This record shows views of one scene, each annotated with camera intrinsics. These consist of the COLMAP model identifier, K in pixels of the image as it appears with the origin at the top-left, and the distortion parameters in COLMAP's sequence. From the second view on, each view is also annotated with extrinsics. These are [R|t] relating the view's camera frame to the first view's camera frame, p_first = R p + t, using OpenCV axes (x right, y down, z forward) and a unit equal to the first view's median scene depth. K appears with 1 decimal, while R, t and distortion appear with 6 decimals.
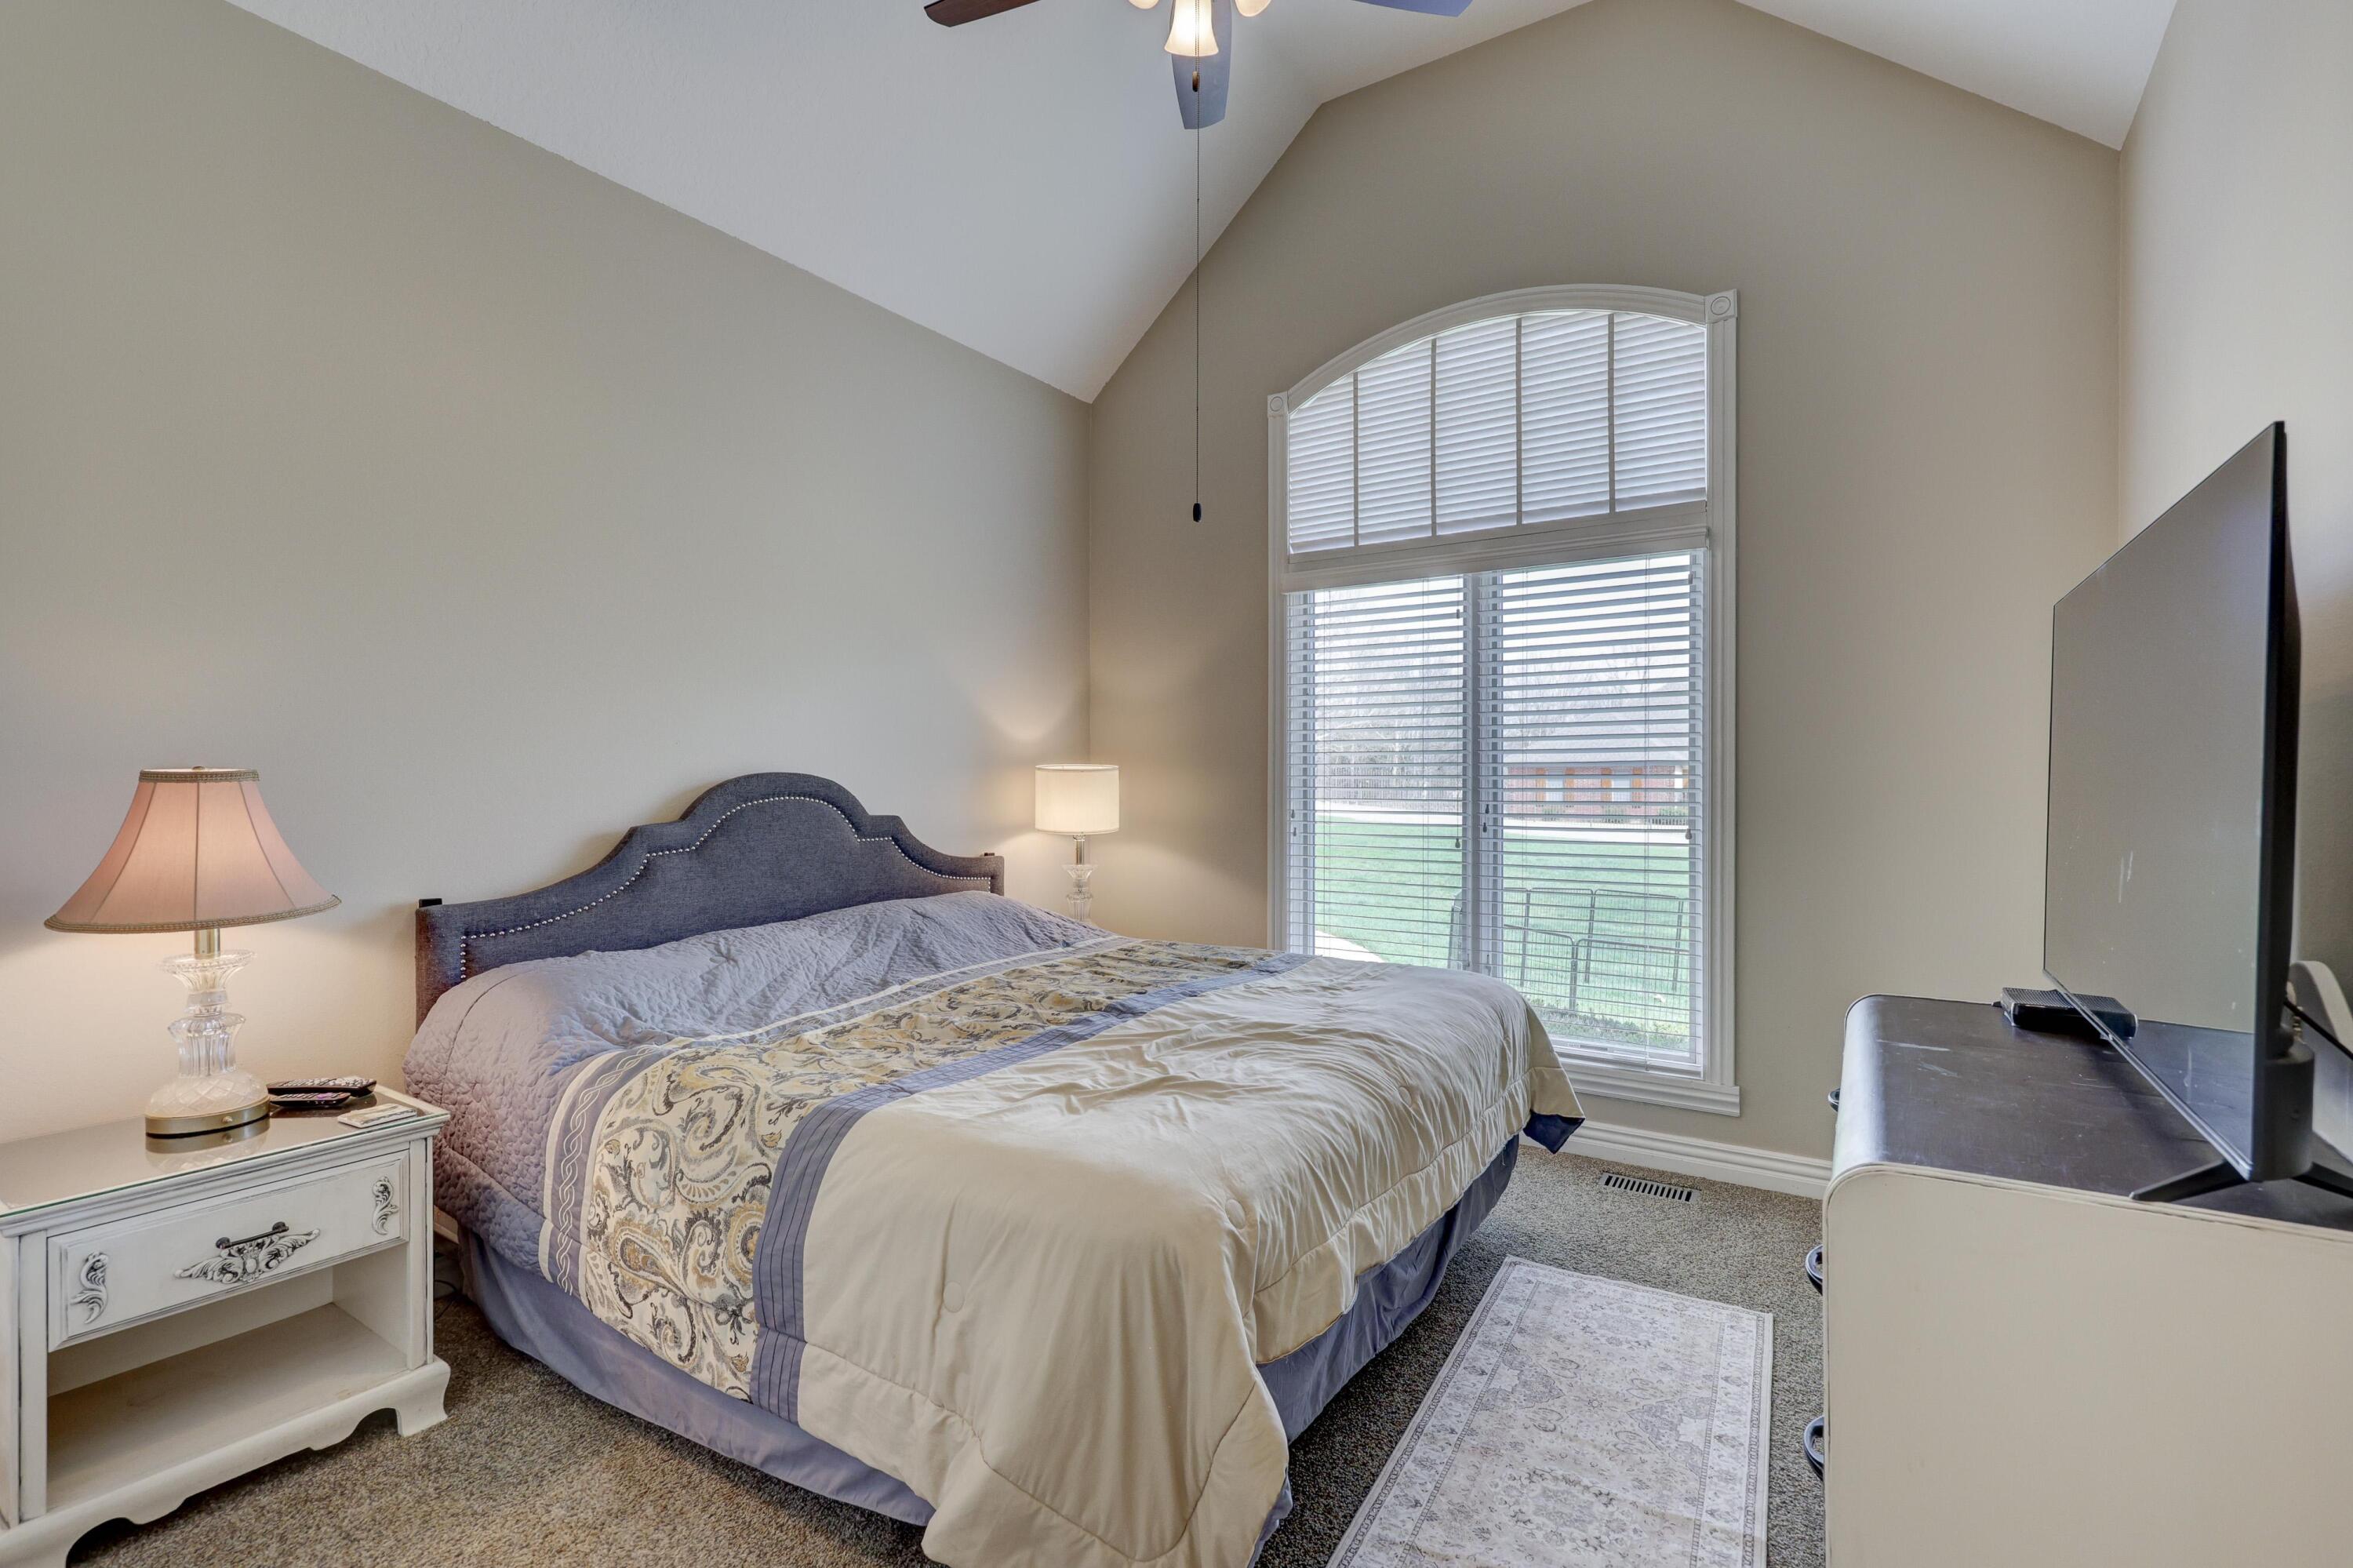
lens RADIAL K [[1069.9, 0, 1172.2], [0, 1069.9, 783.6], [0, 0, 1]] dist [0.004245, 0.000041]
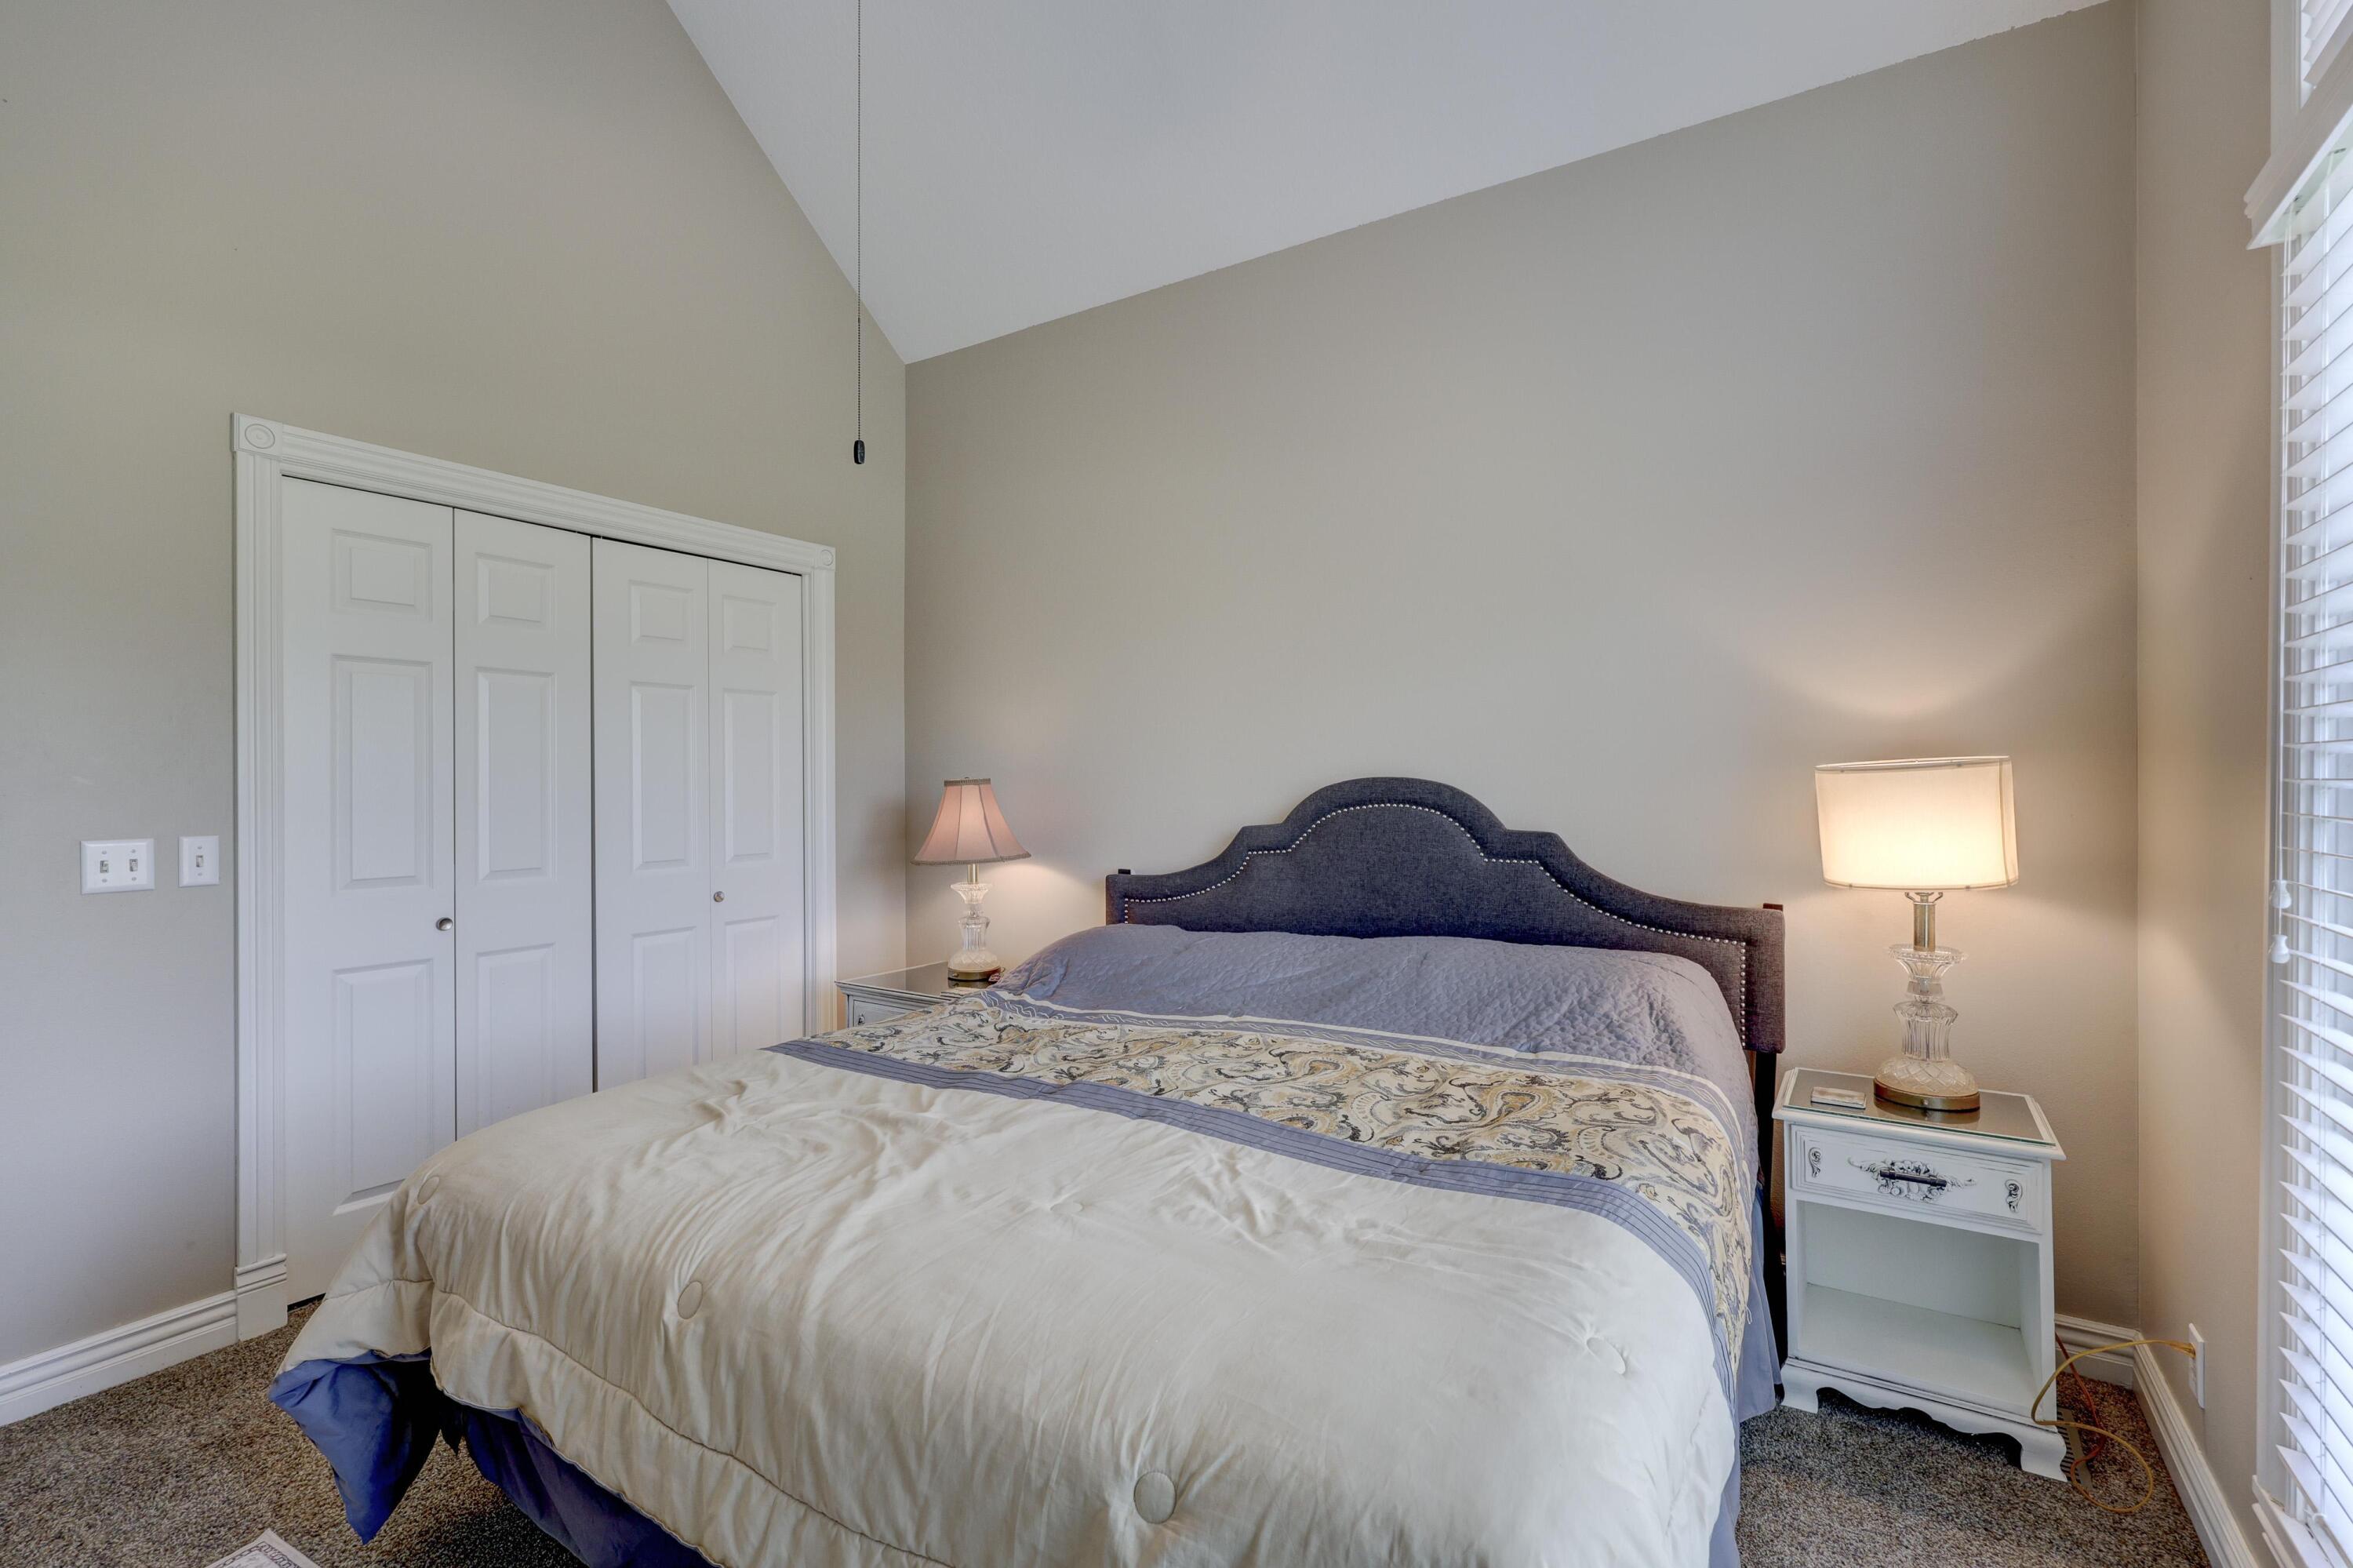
lens RADIAL K [[1069.9, 0, 1174.0], [0, 1069.9, 782.7], [0, 0, 1]] dist [0.004245, 0.000041]
pose [[0.024804, 0.001816, -0.999691, 0.518871], [-0.005900, 0.999981, 0.001670, -0.005533], [0.999675, 0.005857, 0.024815, 0.755175]]
